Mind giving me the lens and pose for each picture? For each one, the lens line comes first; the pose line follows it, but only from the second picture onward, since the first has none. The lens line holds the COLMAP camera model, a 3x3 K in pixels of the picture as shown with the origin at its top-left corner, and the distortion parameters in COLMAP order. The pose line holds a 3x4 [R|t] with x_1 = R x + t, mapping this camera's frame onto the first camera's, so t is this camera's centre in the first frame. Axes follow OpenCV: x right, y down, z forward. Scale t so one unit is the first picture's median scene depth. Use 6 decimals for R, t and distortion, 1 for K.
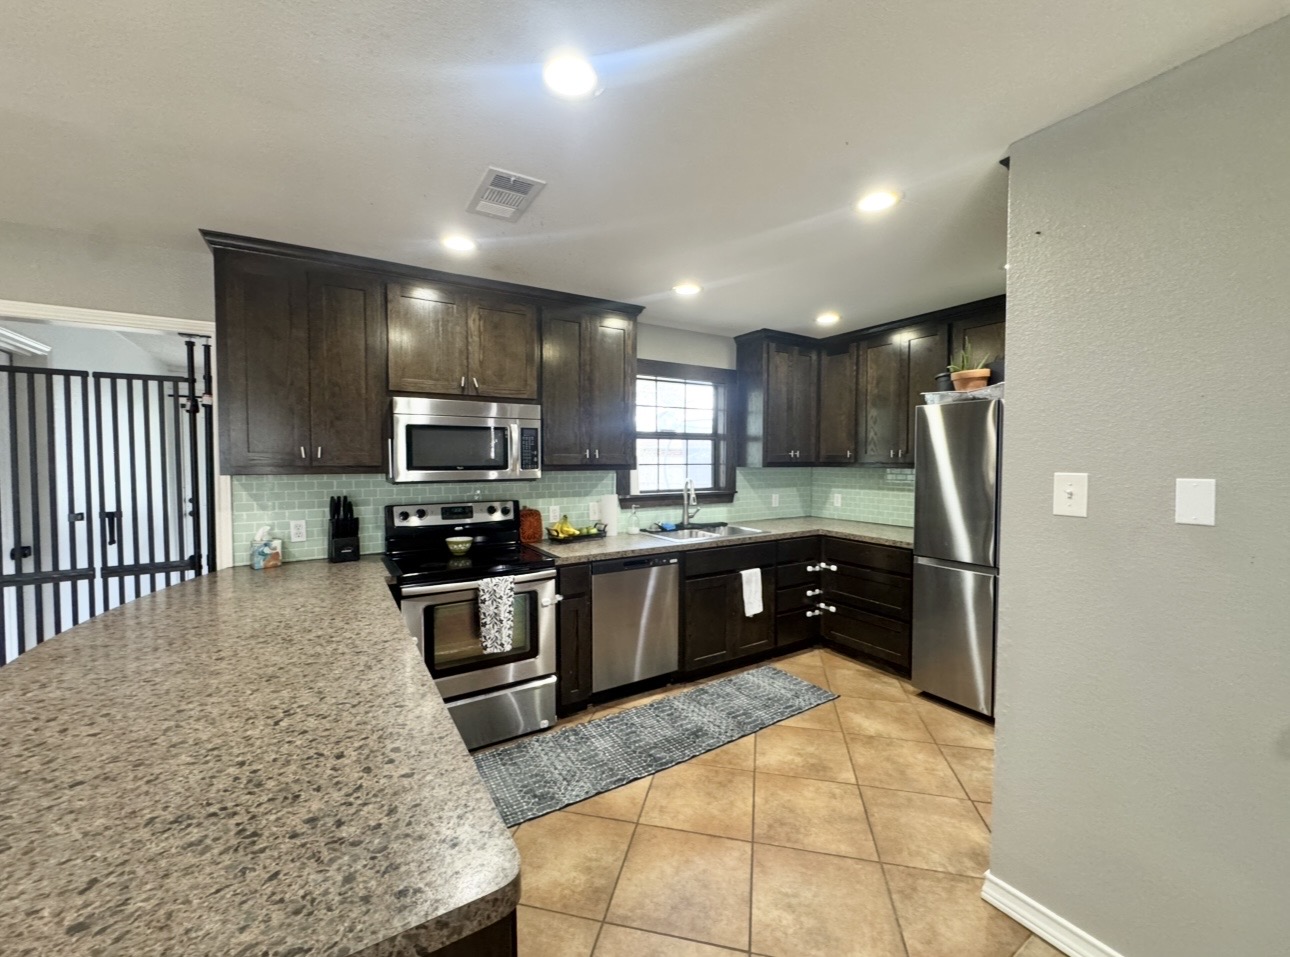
lens RADIAL K [[518.1, 0, 648.2], [0, 518.1, 473.1], [0, 0, 1]] dist [-0.002725, -0.000092]
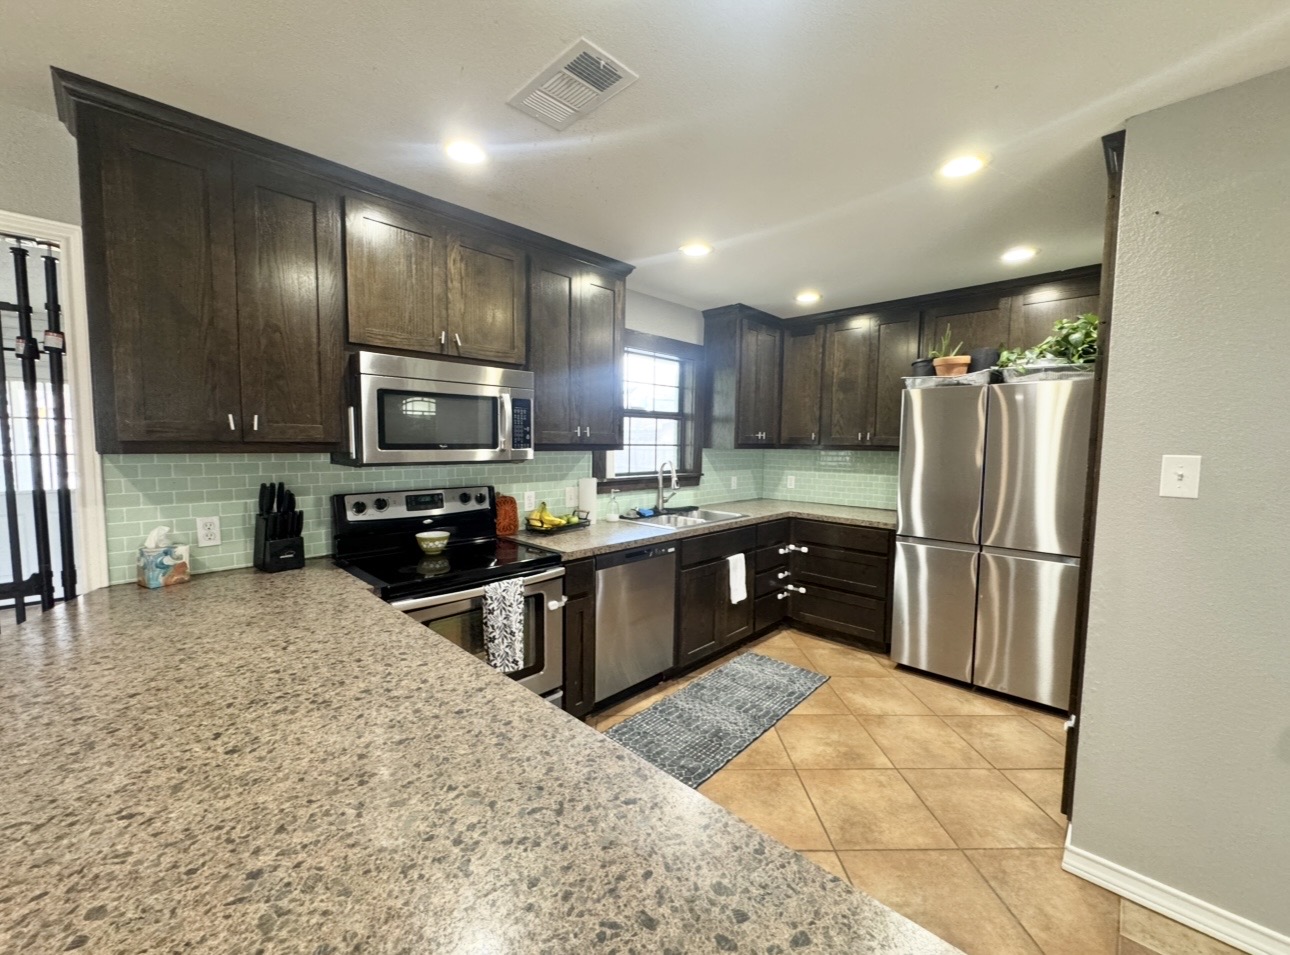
lens RADIAL K [[516.7, 0, 645.9], [0, 516.7, 476.2], [0, 0, 1]] dist [-0.003564, 0.000395]
pose [[0.969827, -0.005531, 0.243731, -0.266970], [-0.004440, 0.999176, 0.040341, 0.002579], [-0.243753, -0.040206, 0.969004, 0.159338]]
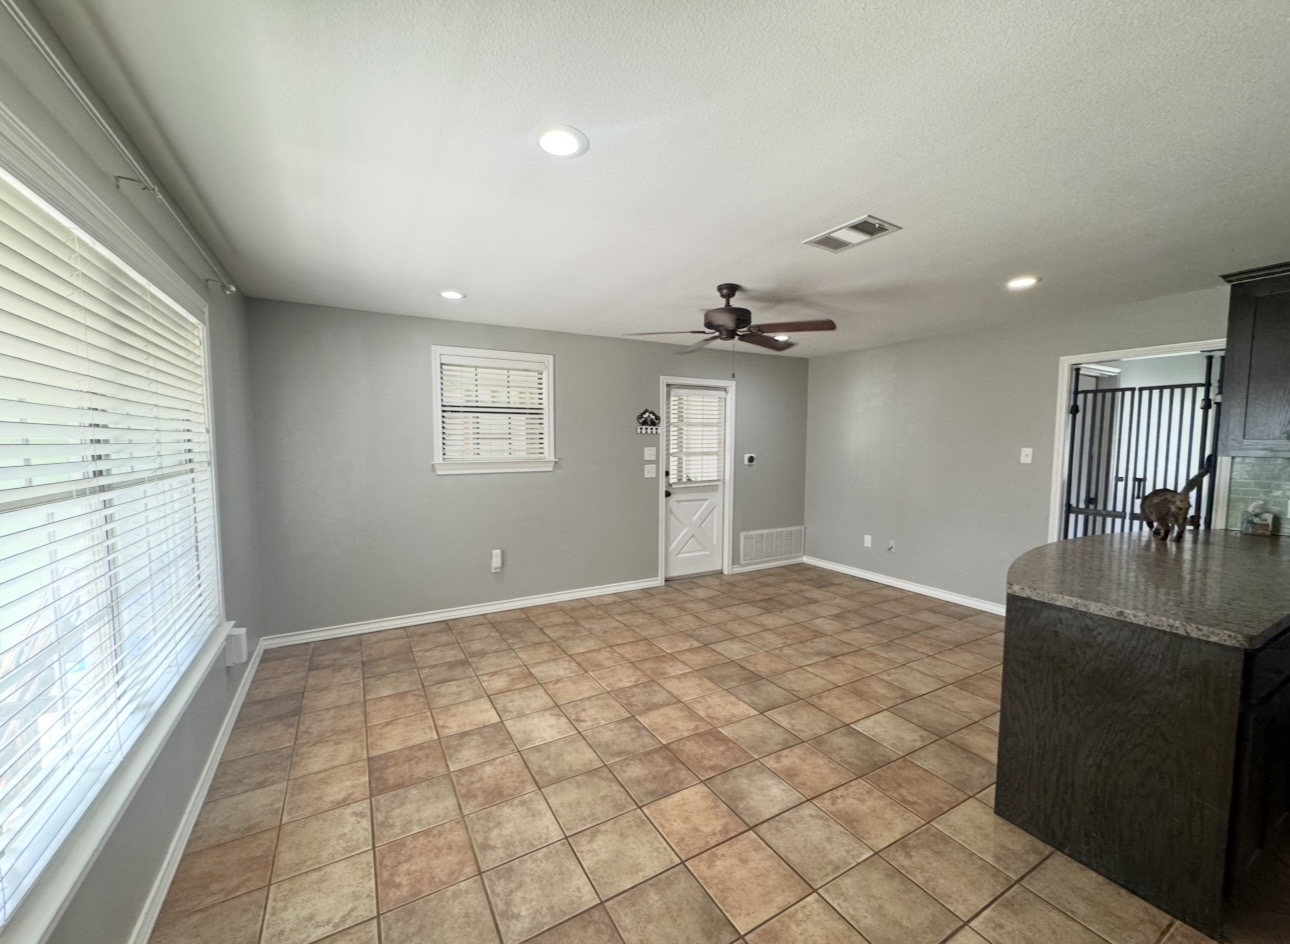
lens RADIAL K [[516.7, 0, 651.6], [0, 516.7, 476.6], [0, 0, 1]] dist [-0.003564, 0.000395]
pose [[-0.023420, 0.068302, -0.997390, 0.469994], [-0.046795, 0.996495, 0.069340, 0.030182], [0.998630, 0.048297, -0.020142, -0.376984]]
